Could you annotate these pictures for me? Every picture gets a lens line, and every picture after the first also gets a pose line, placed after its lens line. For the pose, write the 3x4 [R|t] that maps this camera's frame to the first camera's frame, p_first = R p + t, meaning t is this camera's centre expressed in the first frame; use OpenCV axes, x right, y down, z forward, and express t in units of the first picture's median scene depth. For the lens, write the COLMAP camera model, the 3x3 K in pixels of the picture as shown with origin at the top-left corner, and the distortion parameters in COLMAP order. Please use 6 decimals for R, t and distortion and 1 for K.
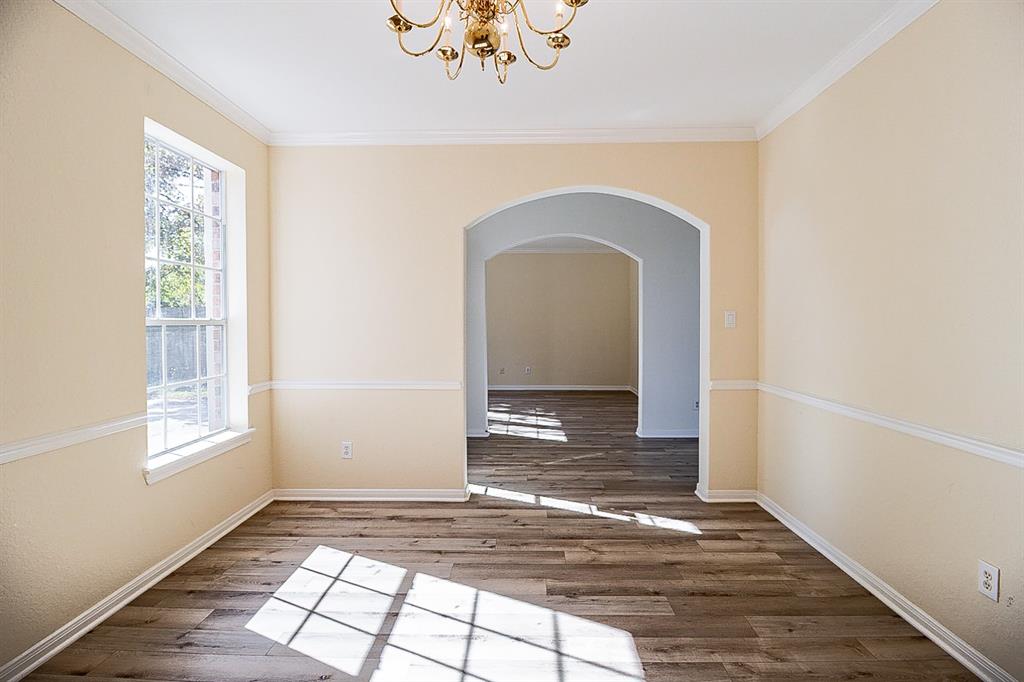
lens RADIAL K [[479.8, 0, 520.5], [0, 479.8, 325.2], [0, 0, 1]] dist [-0.008277, -0.001231]
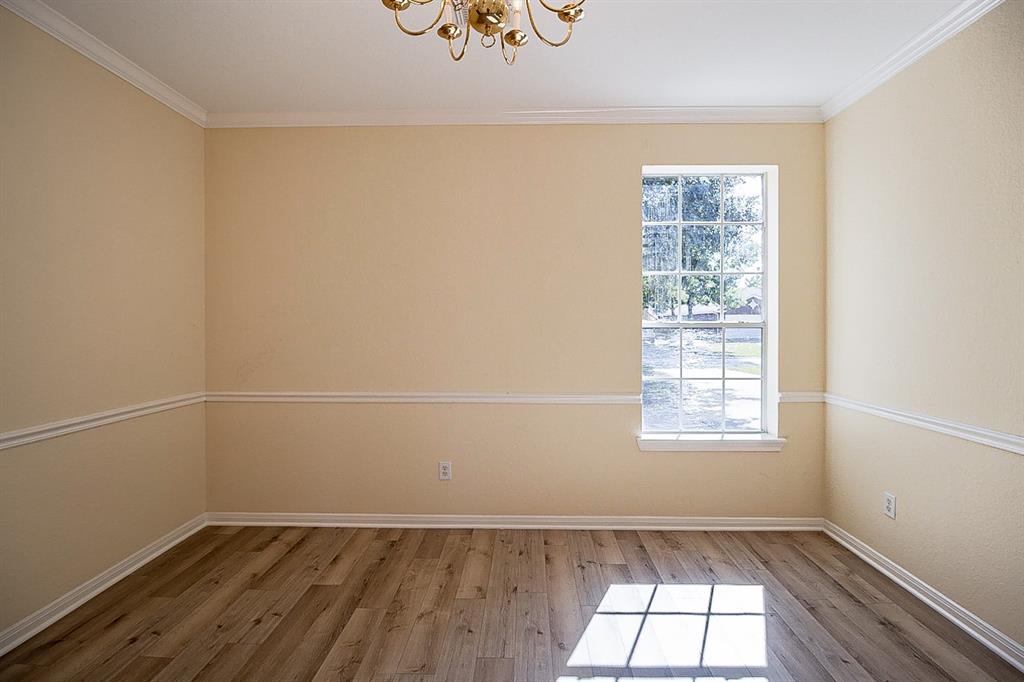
lens RADIAL K [[479.8, 0, 520.5], [0, 479.8, 325.2], [0, 0, 1]] dist [-0.008277, -0.001231]
pose [[0.006601, -0.001573, -0.999977, 0.367152], [-0.012382, 0.999922, -0.001655, 0.003135], [0.999902, 0.012392, 0.006581, 0.478979]]
